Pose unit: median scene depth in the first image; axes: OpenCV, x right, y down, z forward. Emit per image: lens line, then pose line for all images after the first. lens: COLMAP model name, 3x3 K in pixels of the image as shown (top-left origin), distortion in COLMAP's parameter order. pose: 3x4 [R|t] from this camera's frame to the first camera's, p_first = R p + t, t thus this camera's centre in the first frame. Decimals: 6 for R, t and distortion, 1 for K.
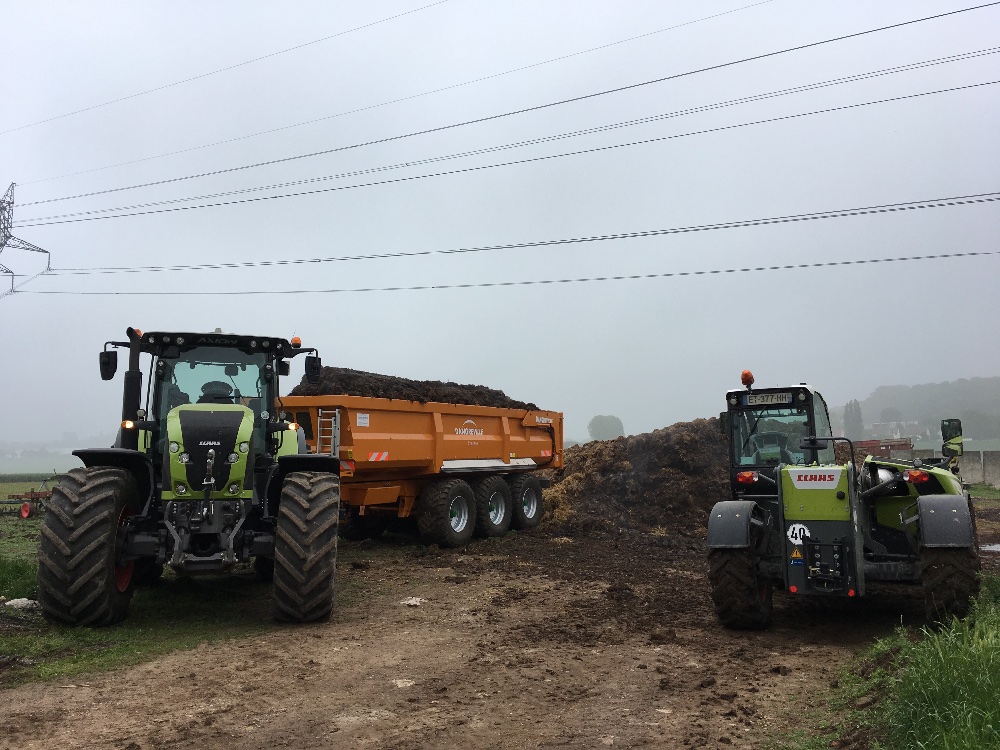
lens RADIAL K [[838.9, 0, 500.0], [0, 838.9, 375.0], [0, 0, 1]] dist [0.084650, -0.119412]
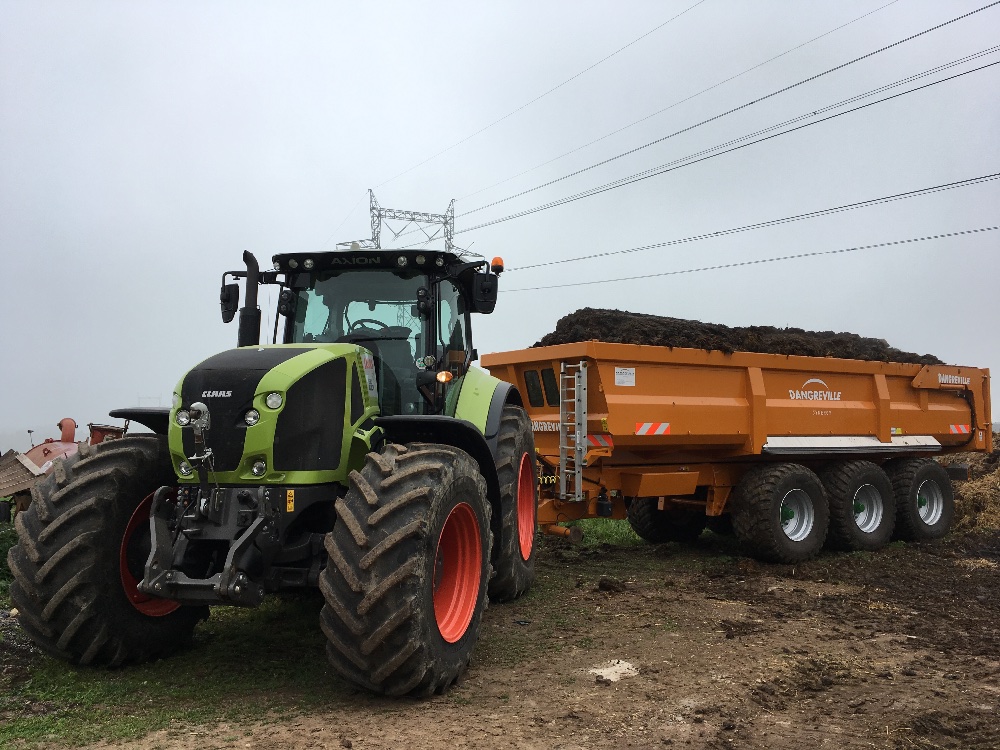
lens RADIAL K [[838.9, 0, 500.0], [0, 838.9, 375.0], [0, 0, 1]] dist [0.084650, -0.119412]
pose [[0.880907, -0.034746, -0.472012, 0.080944], [0.043319, 0.999035, 0.007303, 0.044039], [0.471303, -0.026880, 0.881562, 0.342061]]
